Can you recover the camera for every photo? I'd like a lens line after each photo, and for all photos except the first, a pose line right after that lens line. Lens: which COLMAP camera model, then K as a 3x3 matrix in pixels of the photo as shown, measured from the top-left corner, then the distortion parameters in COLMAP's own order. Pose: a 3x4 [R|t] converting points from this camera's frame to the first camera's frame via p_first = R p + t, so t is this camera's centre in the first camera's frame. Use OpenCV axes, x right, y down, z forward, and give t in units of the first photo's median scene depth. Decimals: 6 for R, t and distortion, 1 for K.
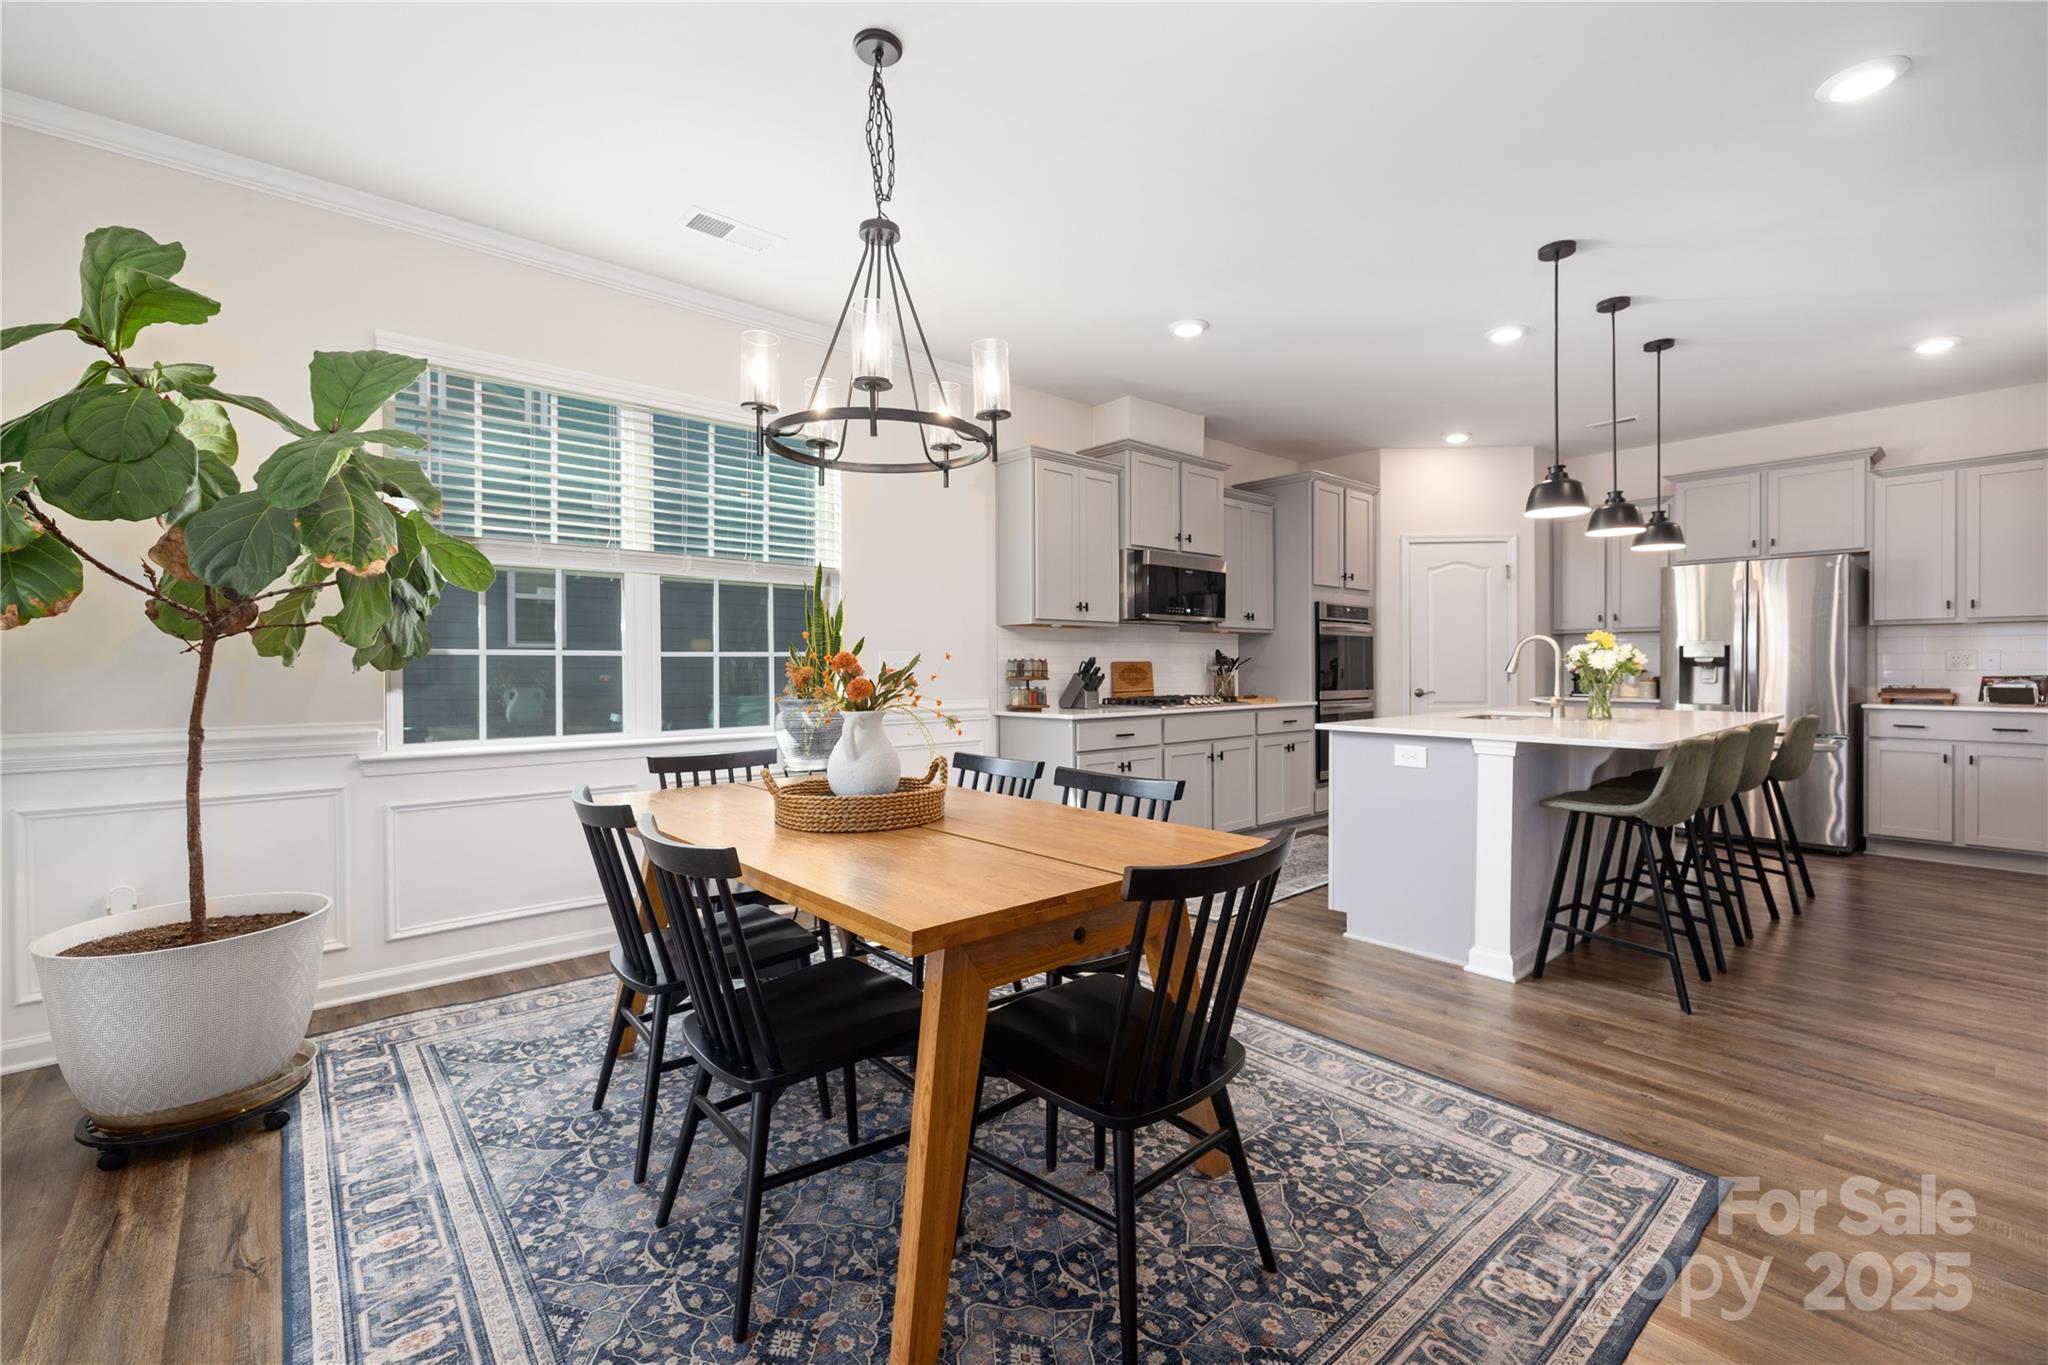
lens RADIAL K [[860.9, 0, 1030.7], [0, 860.9, 669.8], [0, 0, 1]] dist [0.000184, 0.000147]
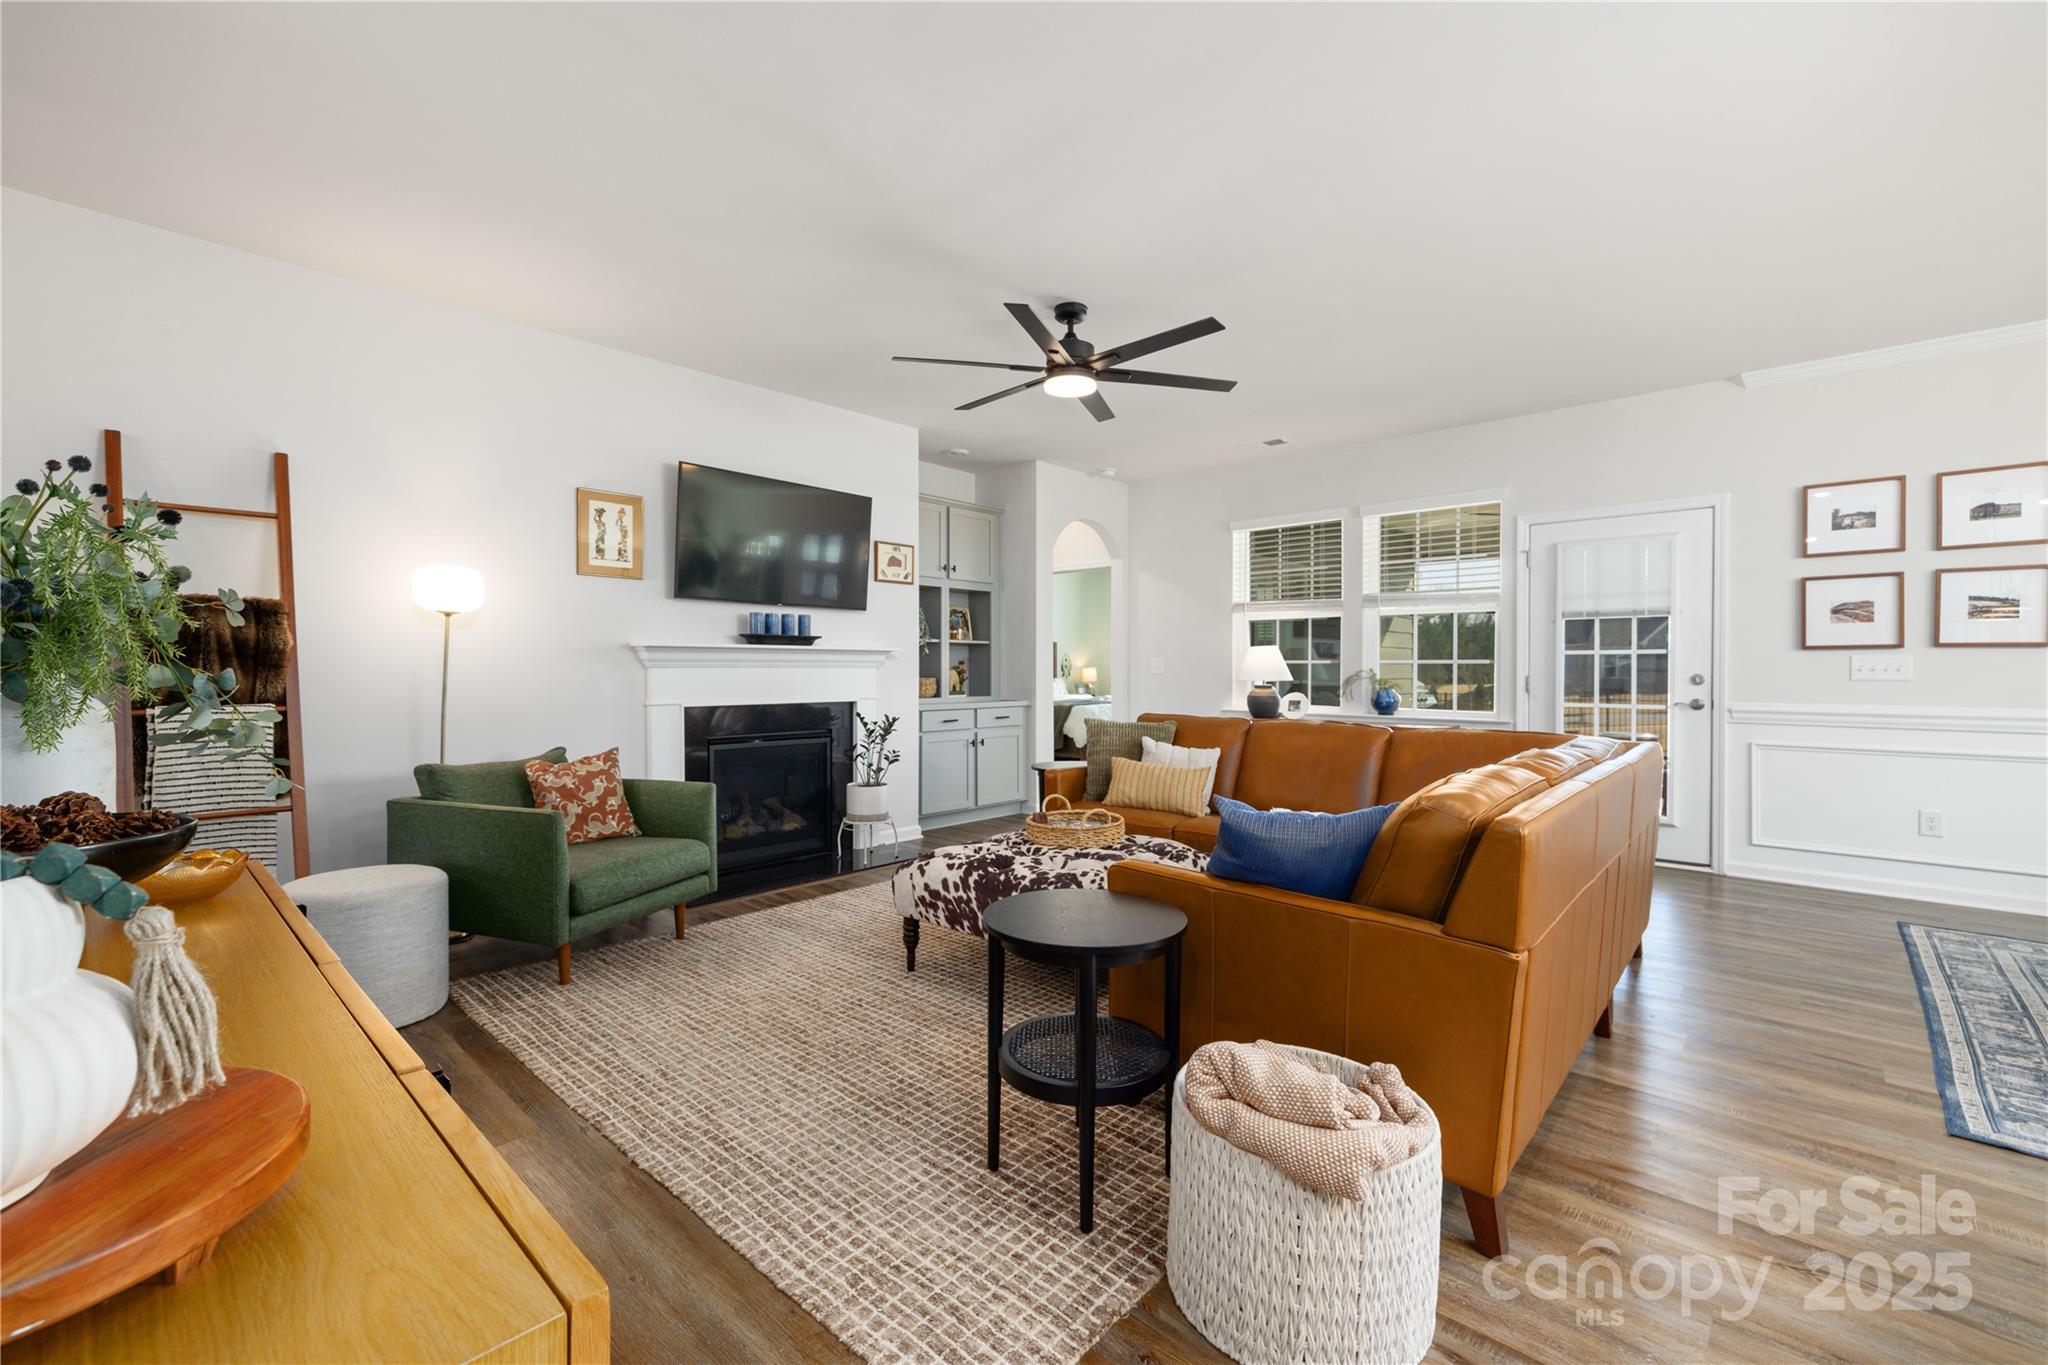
lens RADIAL K [[860.9, 0, 1030.7], [0, 860.9, 669.8], [0, 0, 1]] dist [0.000184, 0.000147]
pose [[-0.995787, 0.001420, -0.091690, 0.808222], [0.000866, 0.999981, 0.006078, -0.006295], [0.091697, 0.005973, -0.995769, 0.768852]]
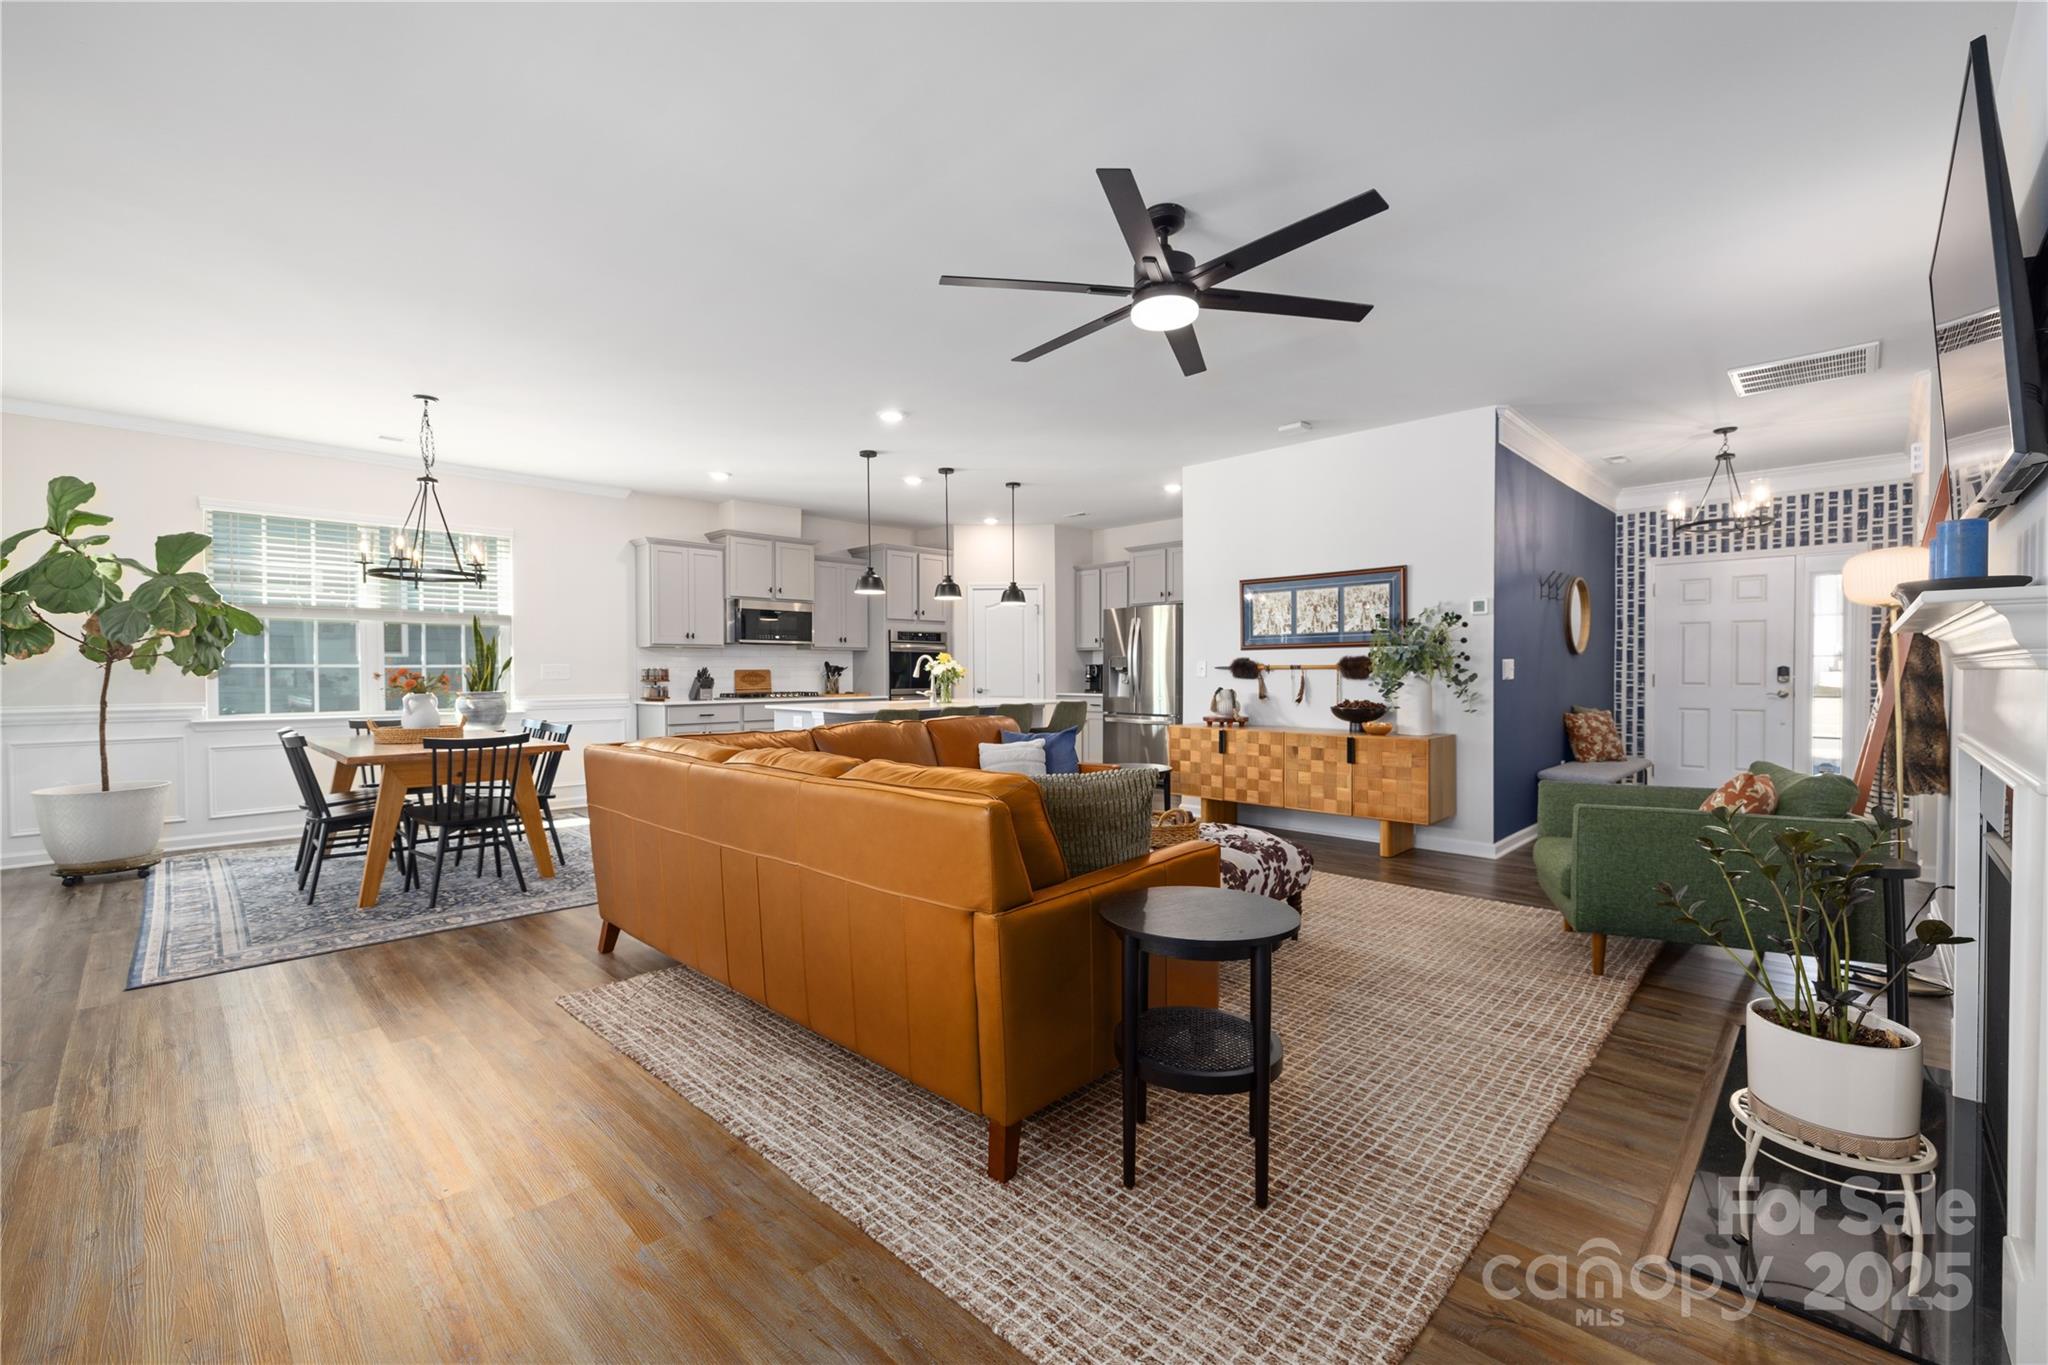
lens RADIAL K [[850.9, 0, 1024.0], [0, 850.9, 682.5], [0, 0, 1]] dist [0.001366, 0.000139]
pose [[0.997611, -0.001201, 0.069076, 0.551868], [0.000531, 0.999953, 0.009717, -0.001269], [-0.069084, -0.009658, 0.997564, -0.600043]]
